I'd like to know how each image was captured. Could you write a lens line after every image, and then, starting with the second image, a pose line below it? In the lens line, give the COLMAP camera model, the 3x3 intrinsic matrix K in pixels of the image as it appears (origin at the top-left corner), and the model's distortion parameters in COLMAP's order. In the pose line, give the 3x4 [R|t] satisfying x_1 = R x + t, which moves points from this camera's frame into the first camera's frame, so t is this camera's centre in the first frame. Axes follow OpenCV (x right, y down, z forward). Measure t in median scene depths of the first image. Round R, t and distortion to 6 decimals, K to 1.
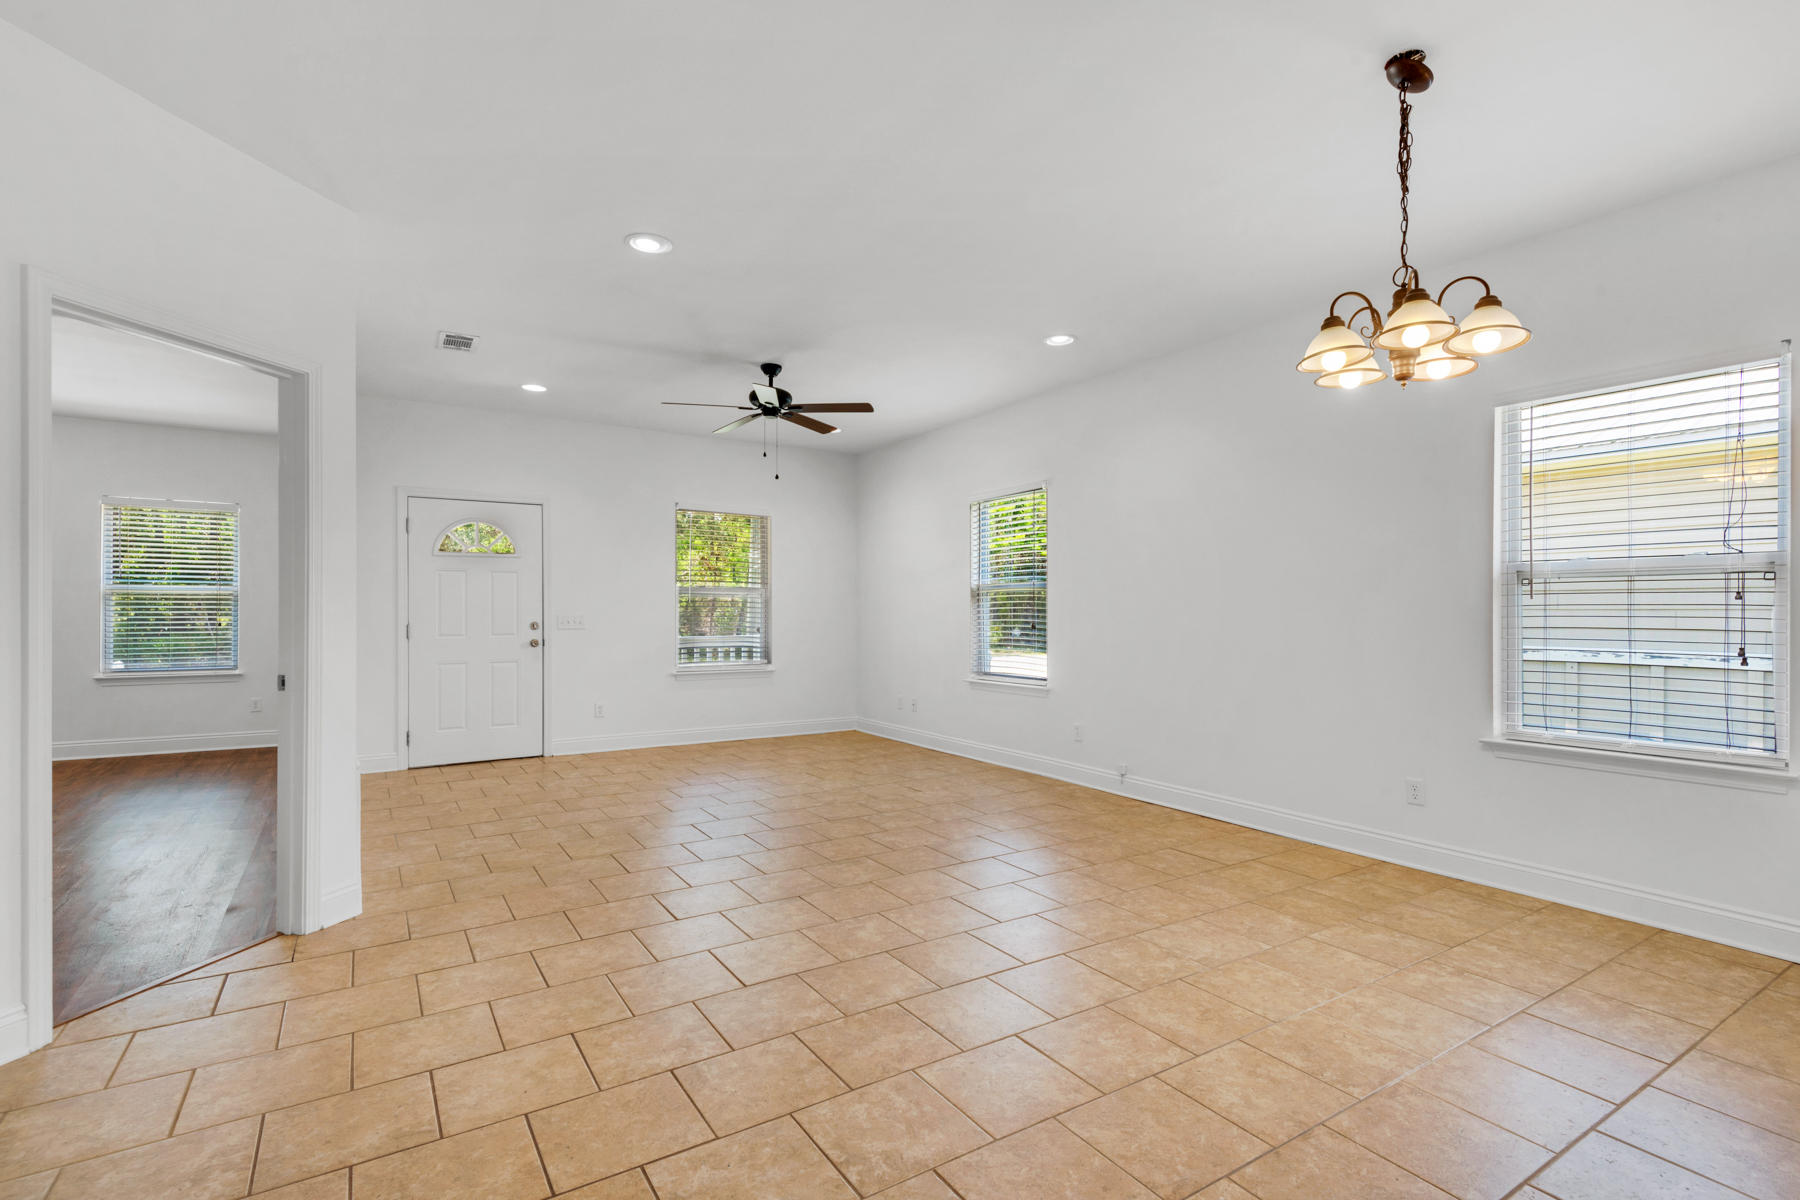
lens RADIAL K [[832.4, 0, 900.0], [0, 832.4, 600.0], [0, 0, 1]] dist [-0.002223, -0.000734]
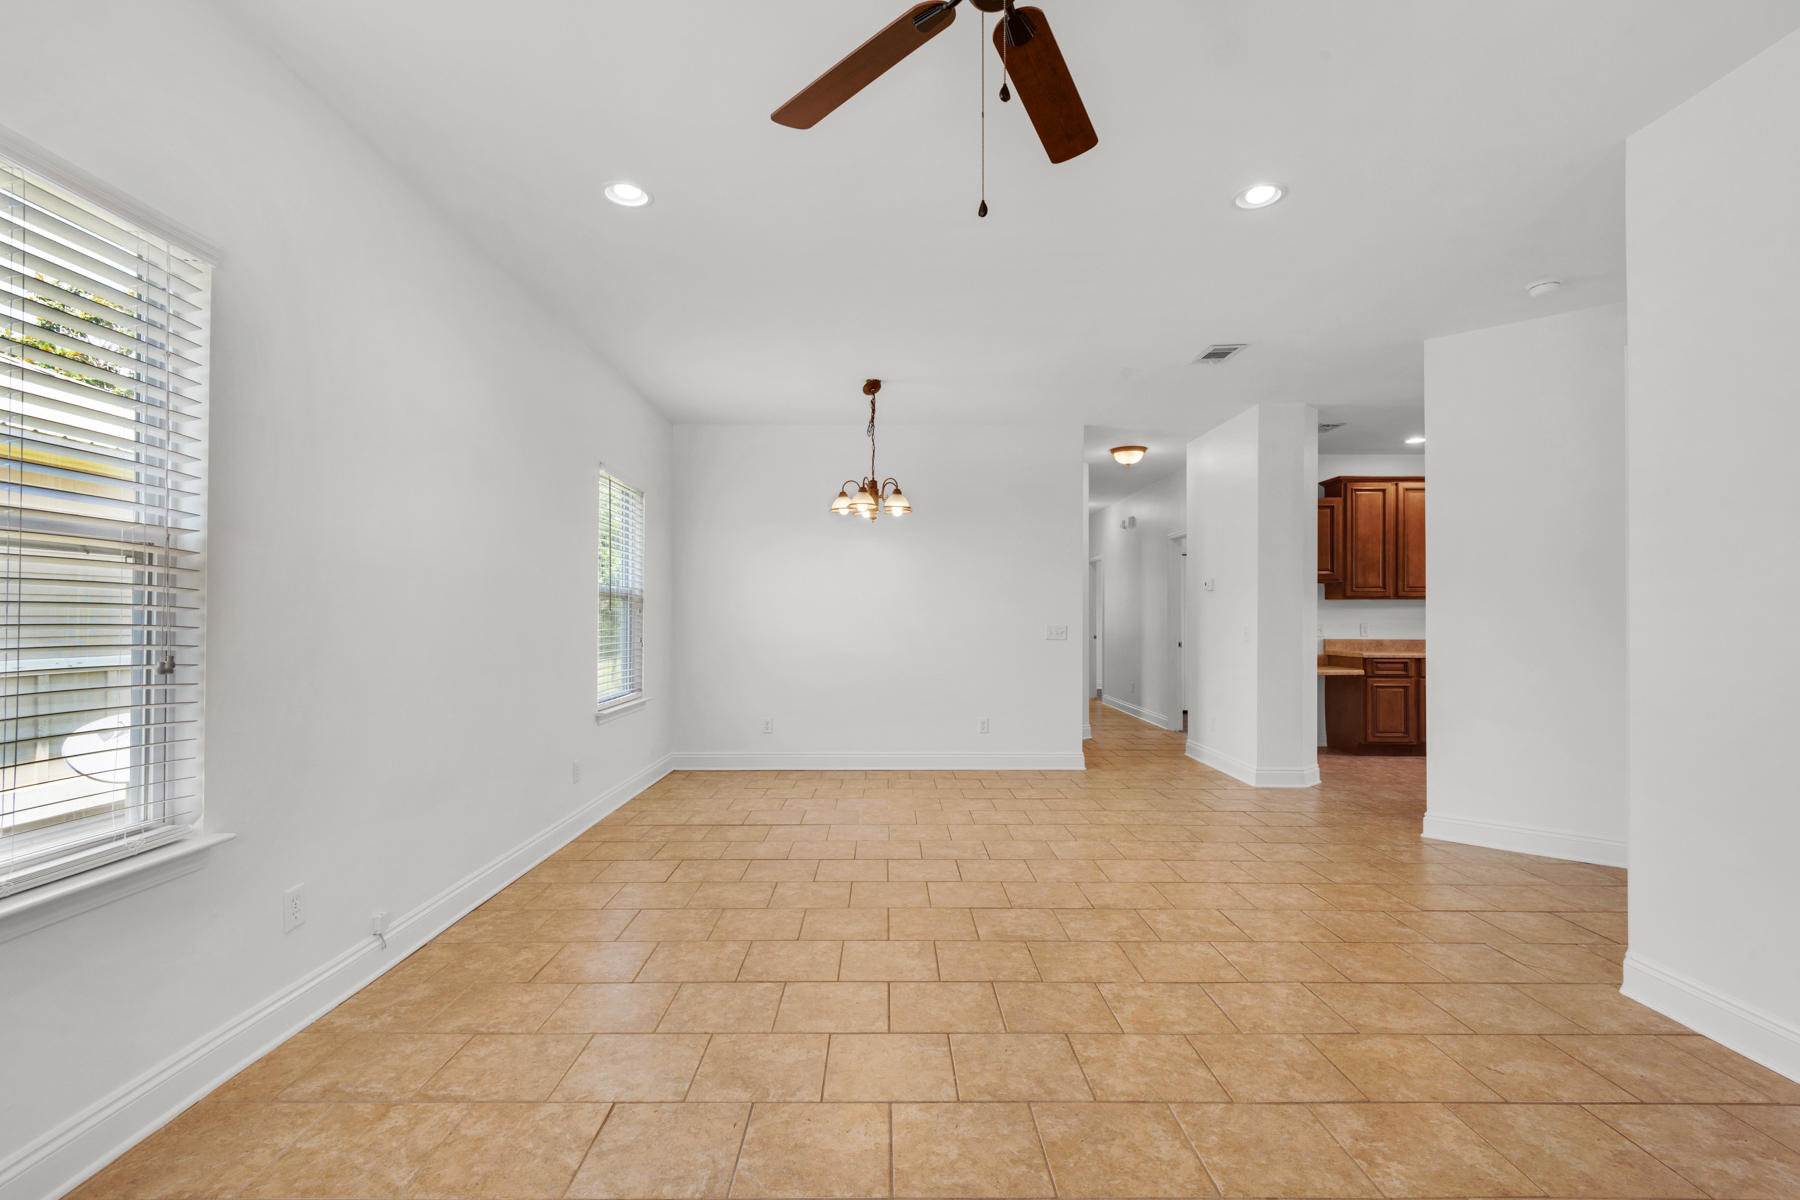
lens RADIAL K [[832.4, 0, 900.0], [0, 832.4, 600.0], [0, 0, 1]] dist [-0.002223, -0.000734]
pose [[-0.852680, 0.006888, 0.522387, -0.406336], [-0.010896, 0.999461, -0.030963, 0.017378], [-0.522319, -0.032094, -0.852146, 1.804143]]
